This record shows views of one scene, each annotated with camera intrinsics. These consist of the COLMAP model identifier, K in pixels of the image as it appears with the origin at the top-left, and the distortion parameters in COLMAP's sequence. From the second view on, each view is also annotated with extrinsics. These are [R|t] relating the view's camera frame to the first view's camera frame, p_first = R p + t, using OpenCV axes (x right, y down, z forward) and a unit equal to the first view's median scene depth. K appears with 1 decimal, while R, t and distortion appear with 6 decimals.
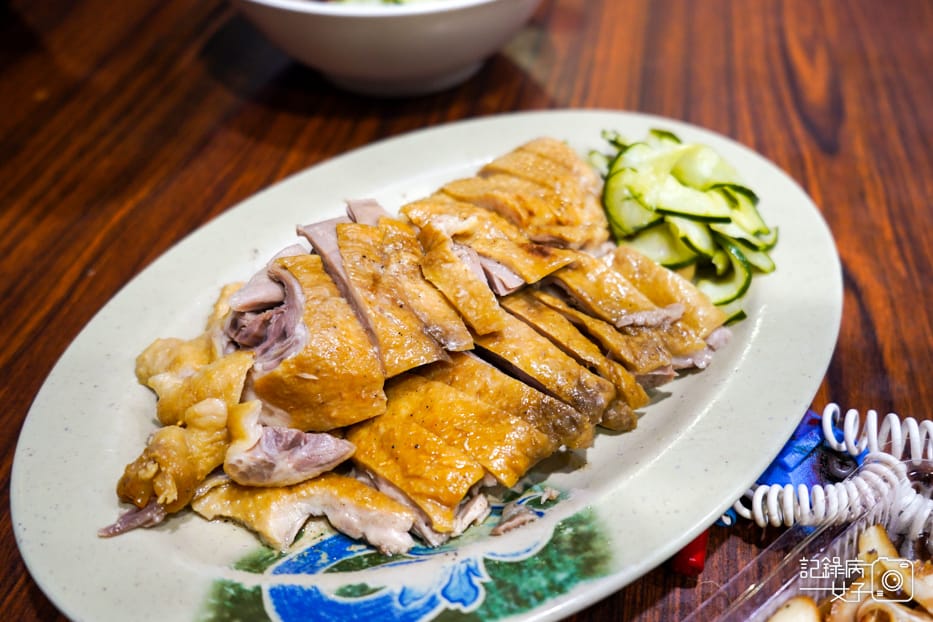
lens RADIAL K [[881.9, 0, 535.2], [0, 881.9, 296.1], [0, 0, 1]] dist [-0.014673, 0.019123]
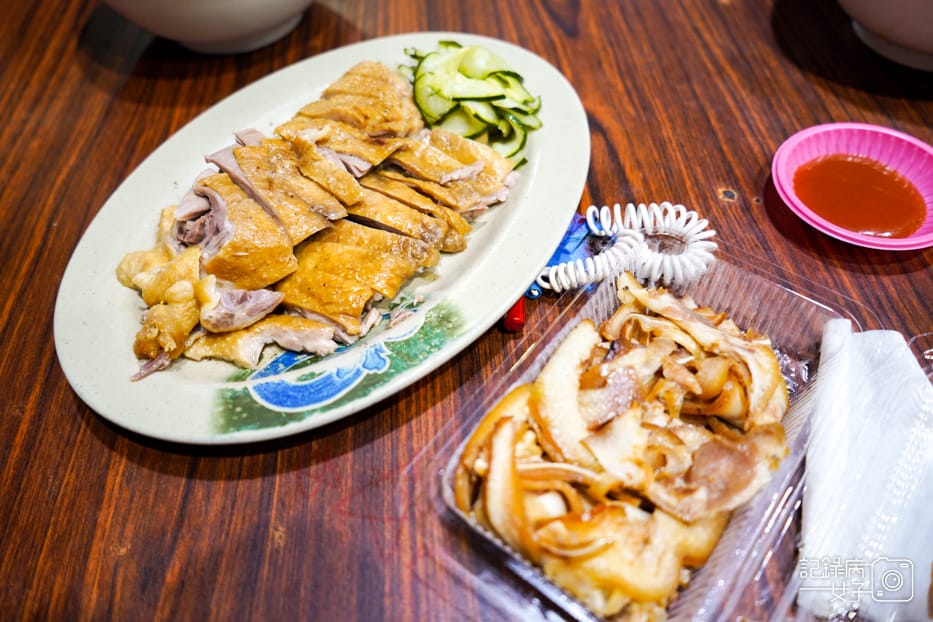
lens RADIAL K [[758.9, 0, 466.5], [0, 758.9, 311.0], [0, 0, 1]] dist [-0.013018, 0.005222]
pose [[0.974611, -0.208503, 0.081603, -0.012921], [0.194854, 0.969358, 0.149592, 0.062534], [-0.110293, -0.129893, 0.985375, -0.281629]]
